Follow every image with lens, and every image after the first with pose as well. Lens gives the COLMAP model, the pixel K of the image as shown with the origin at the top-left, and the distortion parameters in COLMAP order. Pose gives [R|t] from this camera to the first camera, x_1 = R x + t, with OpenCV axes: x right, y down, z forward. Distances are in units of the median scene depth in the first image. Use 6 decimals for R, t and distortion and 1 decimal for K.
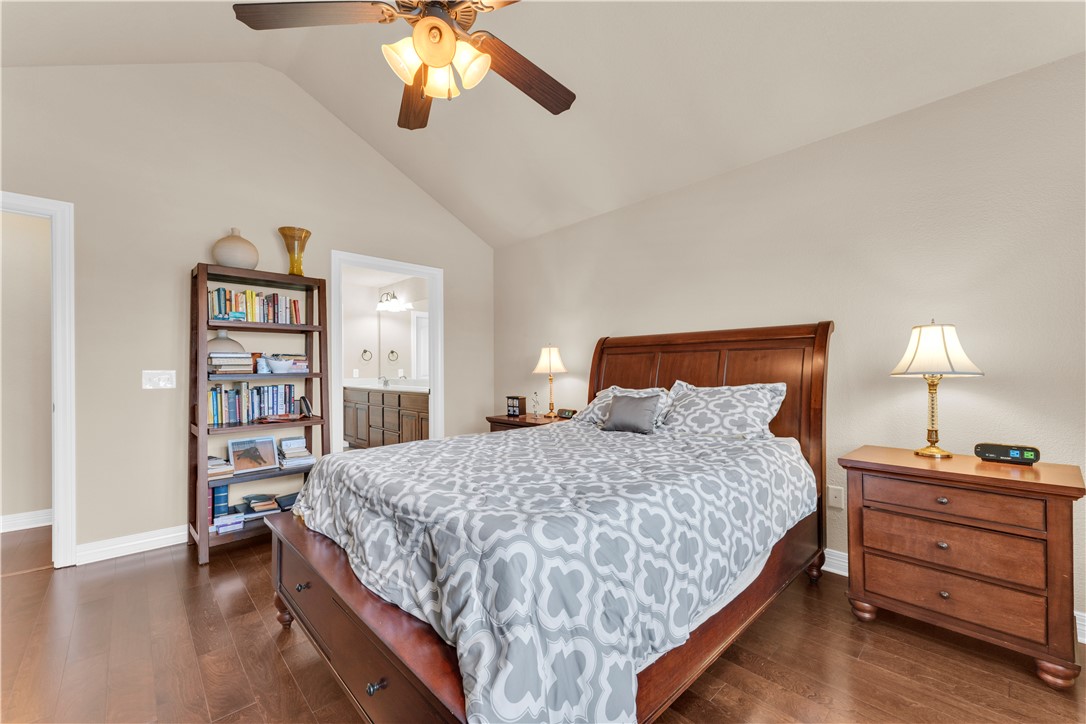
lens RADIAL K [[442.0, 0, 553.8], [0, 442.0, 366.1], [0, 0, 1]] dist [0.003076, 0.000267]
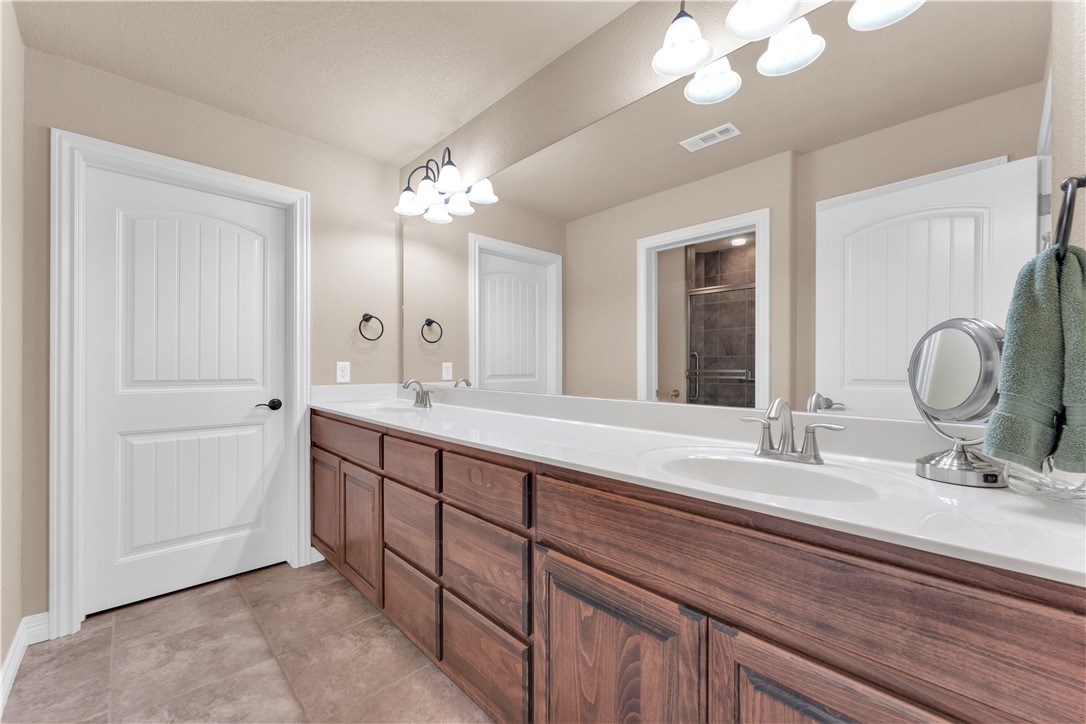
lens RADIAL K [[442.0, 0, 542.9], [0, 442.0, 365.3], [0, 0, 1]] dist [0.003076, 0.000267]
pose [[0.999979, 0.005854, 0.002708, -0.273407], [-0.005879, 0.999941, 0.009160, 0.005096], [-0.002655, -0.009176, 0.999954, 0.611006]]
